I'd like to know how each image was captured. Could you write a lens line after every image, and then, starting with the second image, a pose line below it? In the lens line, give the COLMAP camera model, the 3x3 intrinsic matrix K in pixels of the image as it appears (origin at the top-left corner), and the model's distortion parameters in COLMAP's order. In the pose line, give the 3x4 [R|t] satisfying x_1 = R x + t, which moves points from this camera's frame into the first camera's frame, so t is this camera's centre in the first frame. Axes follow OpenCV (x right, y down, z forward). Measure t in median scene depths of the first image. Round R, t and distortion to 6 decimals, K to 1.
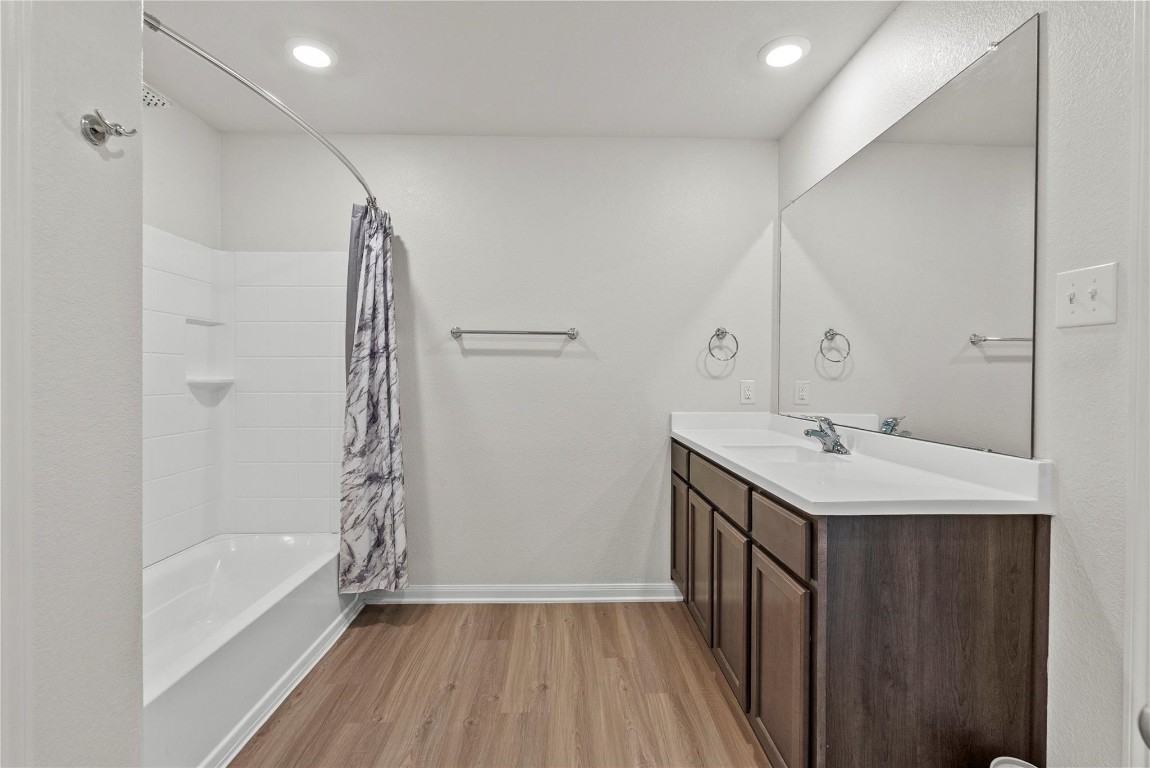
lens RADIAL K [[507.2, 0, 578.1], [0, 507.2, 381.5], [0, 0, 1]] dist [-0.000008, 0.000583]
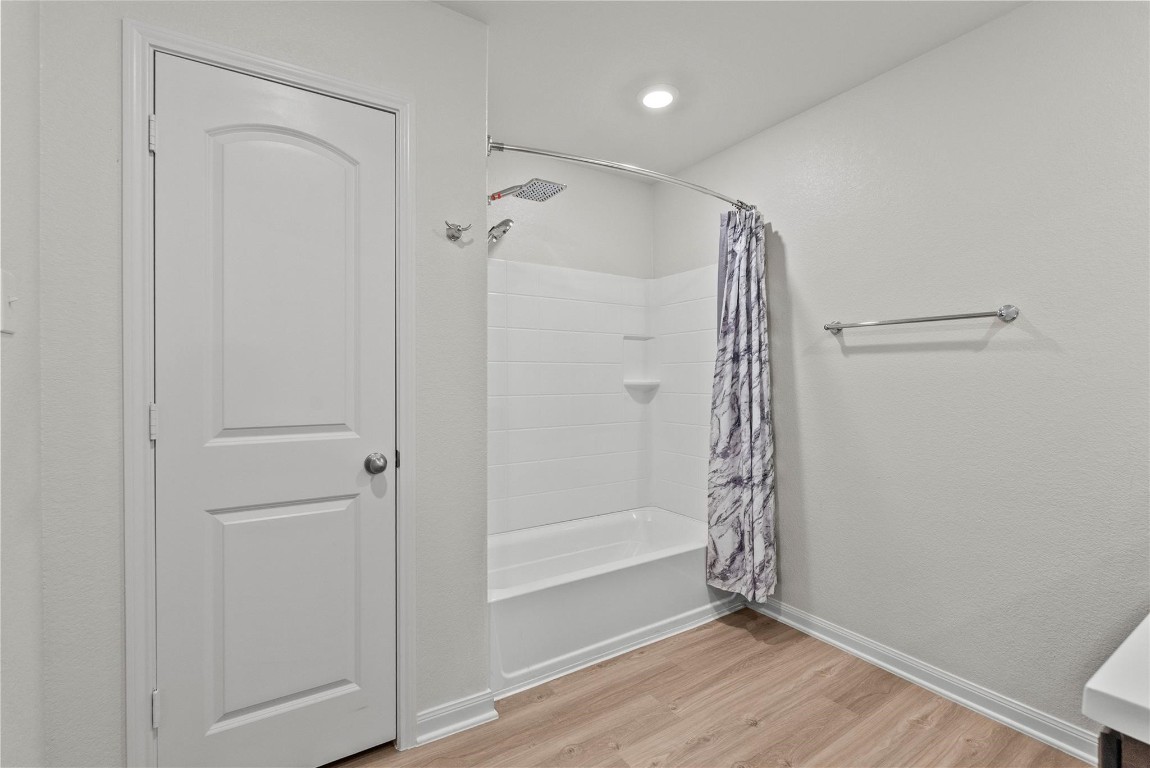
lens RADIAL K [[507.2, 0, 578.1], [0, 507.2, 381.5], [0, 0, 1]] dist [-0.000008, 0.000583]
pose [[0.521157, 0.000848, -0.853460, 0.291511], [-0.004866, 0.999986, -0.001978, -0.002664], [0.853447, 0.005183, 0.521154, 0.209874]]
